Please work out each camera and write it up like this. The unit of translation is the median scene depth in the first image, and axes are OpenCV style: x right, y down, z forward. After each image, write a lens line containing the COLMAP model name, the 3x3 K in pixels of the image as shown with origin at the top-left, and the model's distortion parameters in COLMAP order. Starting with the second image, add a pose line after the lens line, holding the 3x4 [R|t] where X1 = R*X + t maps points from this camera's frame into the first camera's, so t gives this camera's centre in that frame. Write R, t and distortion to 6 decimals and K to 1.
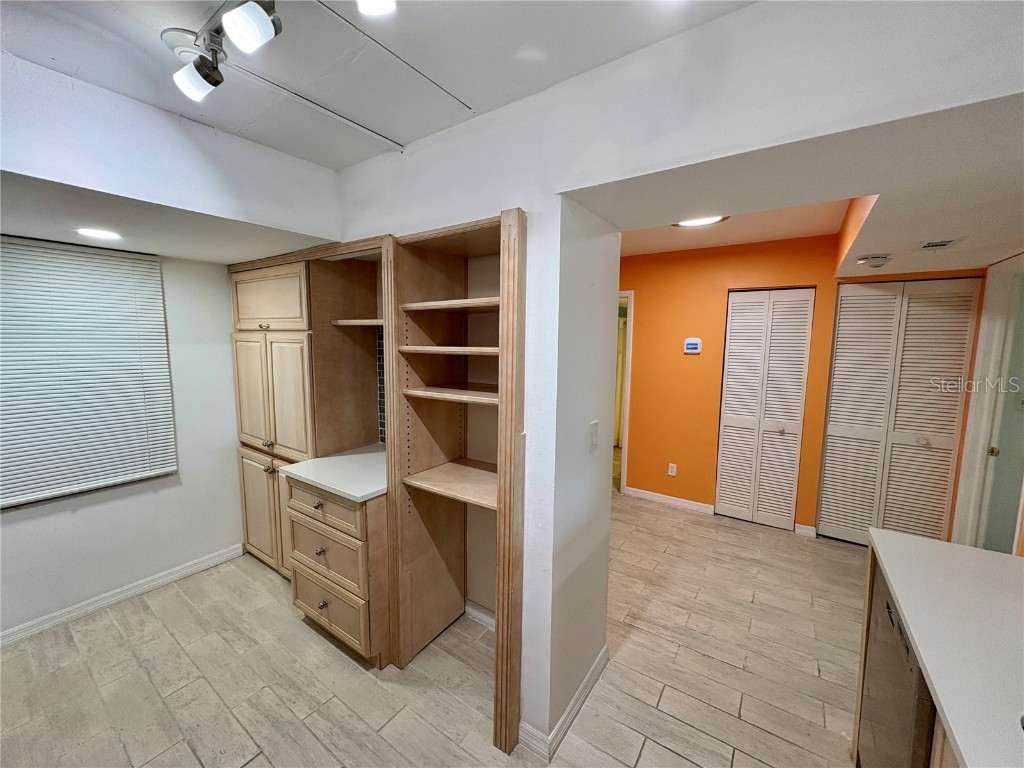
lens RADIAL K [[407.2, 0, 511.5], [0, 407.2, 382.9], [0, 0, 1]] dist [0.000141, 0.000447]
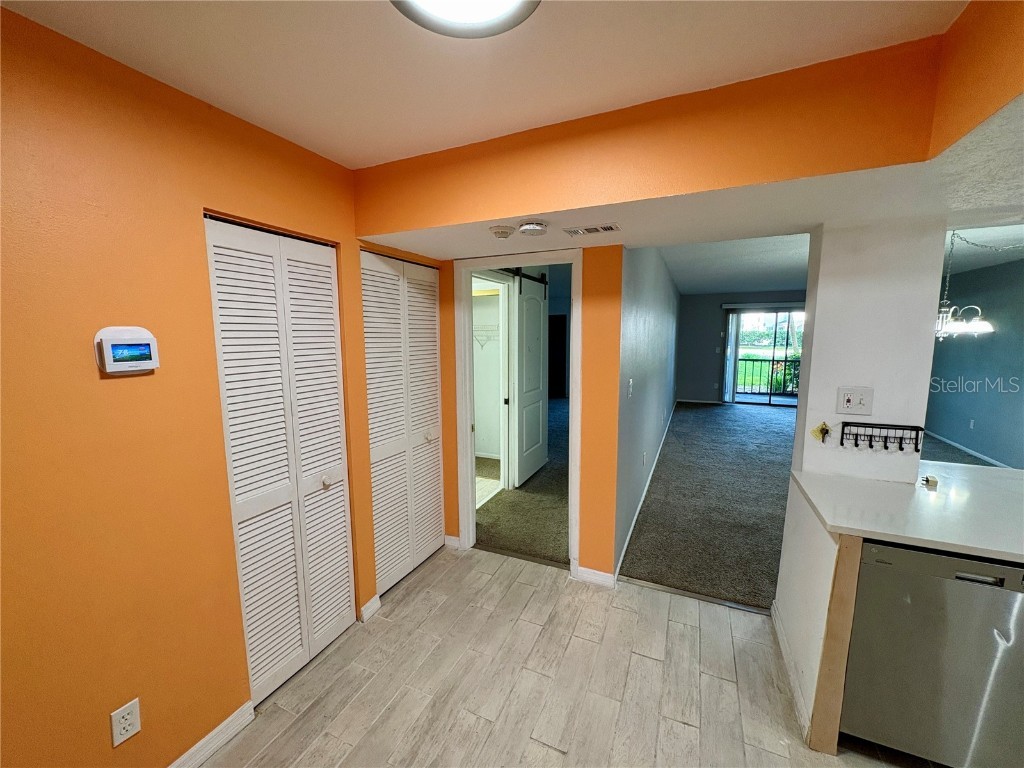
lens RADIAL K [[407.2, 0, 511.5], [0, 407.2, 382.9], [0, 0, 1]] dist [0.000141, 0.000447]
pose [[-0.180954, -0.130674, 0.974772, 0.054954], [0.110641, 0.982137, 0.152200, -0.089284], [-0.977248, 0.135391, -0.163264, 0.824318]]
